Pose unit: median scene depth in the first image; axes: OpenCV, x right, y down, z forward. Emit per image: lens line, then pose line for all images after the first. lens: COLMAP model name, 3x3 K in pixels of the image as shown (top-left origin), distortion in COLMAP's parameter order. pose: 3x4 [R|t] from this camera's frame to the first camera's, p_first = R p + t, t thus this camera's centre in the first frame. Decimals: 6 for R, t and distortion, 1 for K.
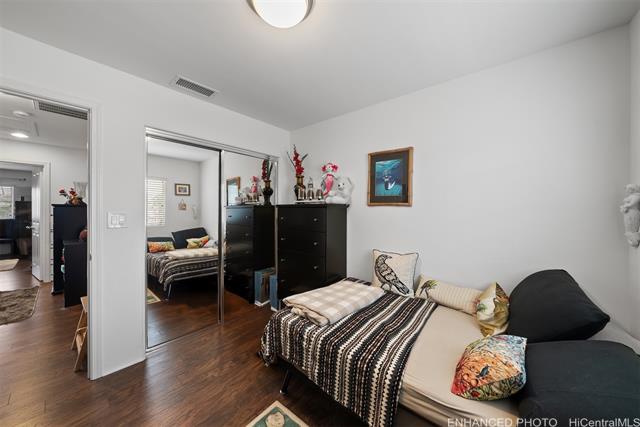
lens RADIAL K [[222.8, 0, 315.1], [0, 222.8, 208.8], [0, 0, 1]] dist [-0.007180, 0.000399]
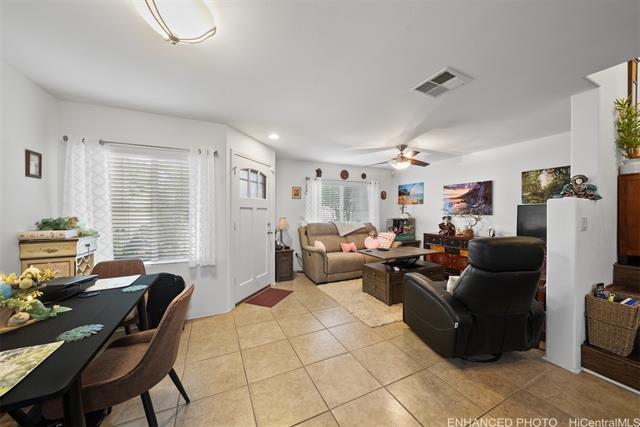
lens RADIAL K [[222.8, 0, 317.9], [0, 222.8, 212.6], [0, 0, 1]] dist [-0.007180, 0.000399]
pose [[-0.911983, -0.003548, 0.410212, -2.881890], [0.000682, 0.999948, 0.010166, 0.276477], [-0.410227, 0.009551, -0.911933, 1.784787]]
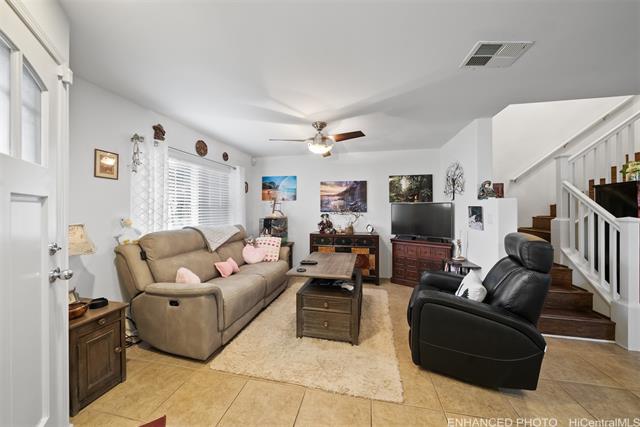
lens RADIAL K [[222.8, 0, 319.9], [0, 222.8, 208.4], [0, 0, 1]] dist [-0.007180, 0.000399]
pose [[-0.879562, -0.004558, -0.475762, -1.095364], [-0.005627, 0.999984, 0.000822, 0.291259], [0.475751, 0.003401, -0.879574, 0.201010]]
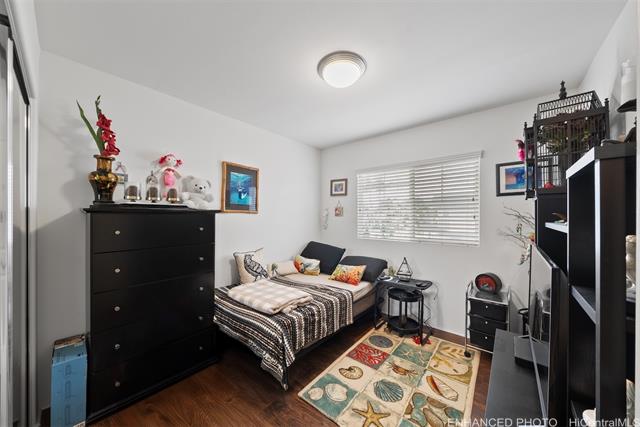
lens RADIAL K [[222.8, 0, 318.2], [0, 222.8, 216.3], [0, 0, 1]] dist [-0.007180, 0.000399]
pose [[0.002430, 0.001488, 0.999996, -0.838247], [-0.000311, 0.999999, -0.001488, 0.006286], [-0.999997, -0.000308, 0.002431, 0.606279]]
